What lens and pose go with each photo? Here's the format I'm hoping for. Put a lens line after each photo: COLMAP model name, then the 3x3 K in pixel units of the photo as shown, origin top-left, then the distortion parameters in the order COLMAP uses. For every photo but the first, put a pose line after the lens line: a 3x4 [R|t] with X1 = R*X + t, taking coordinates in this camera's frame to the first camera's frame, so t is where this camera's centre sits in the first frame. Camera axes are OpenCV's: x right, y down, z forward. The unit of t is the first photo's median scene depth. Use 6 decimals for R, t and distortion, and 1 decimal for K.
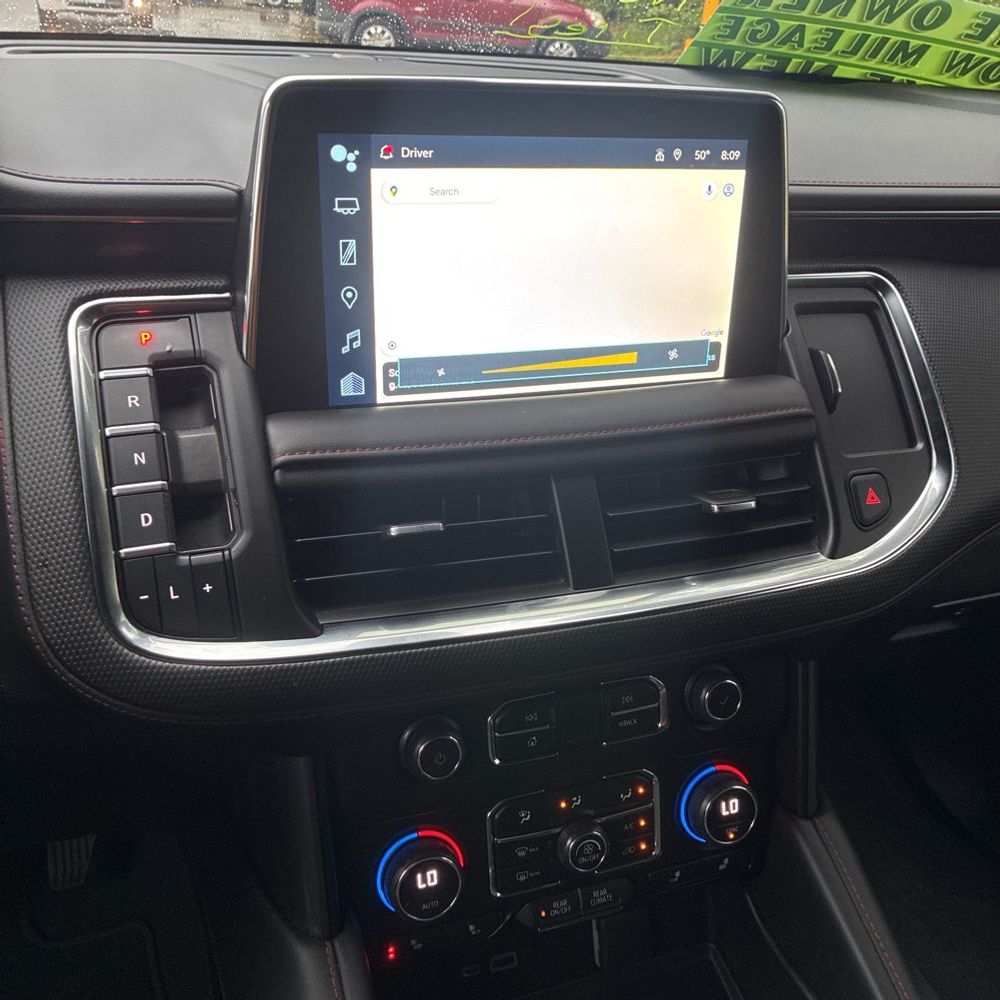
lens RADIAL K [[1017.0, 0, 501.6], [0, 1017.0, 493.9], [0, 0, 1]] dist [0.024054, -0.000740]
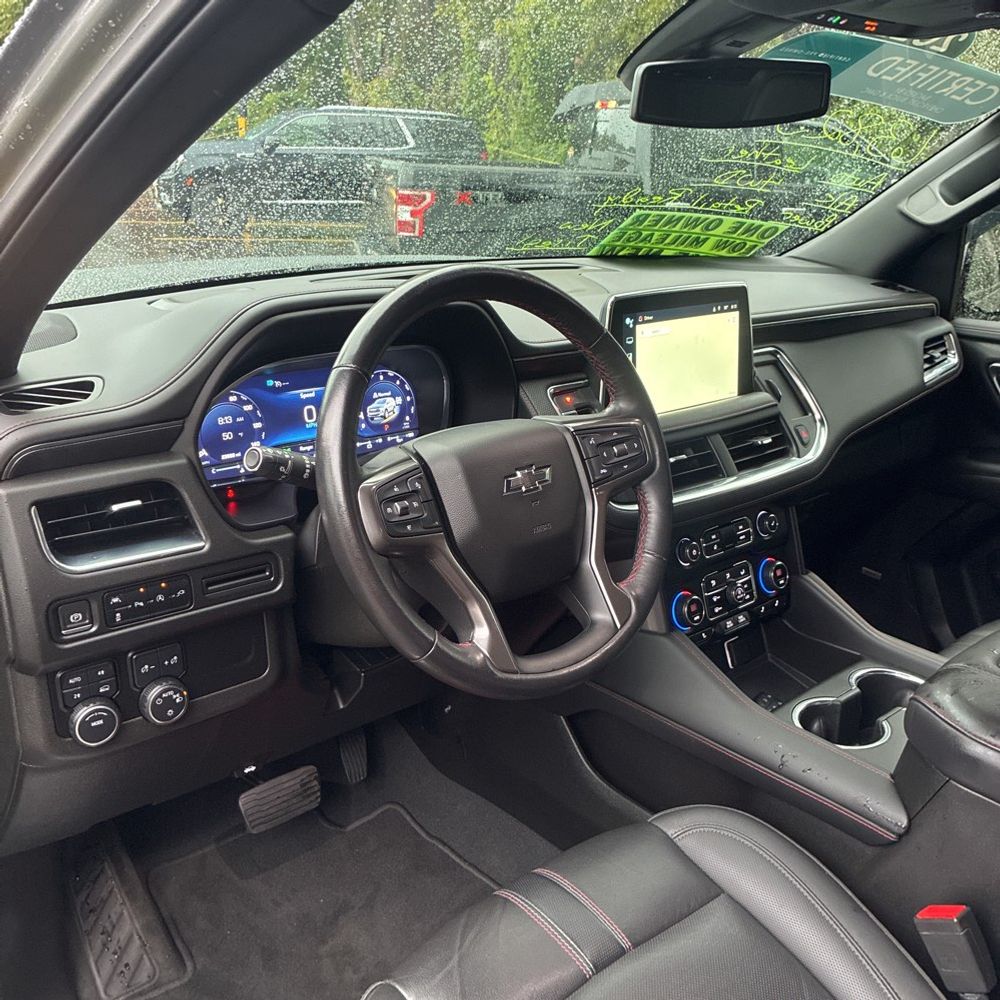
lens RADIAL K [[1017.0, 0, 501.6], [0, 1017.0, 493.9], [0, 0, 1]] dist [0.024054, -0.000740]
pose [[0.932951, -0.153489, 0.325644, -1.127295], [0.192551, 0.977047, -0.091127, 0.225717], [-0.304182, 0.147720, 0.941091, -1.060045]]
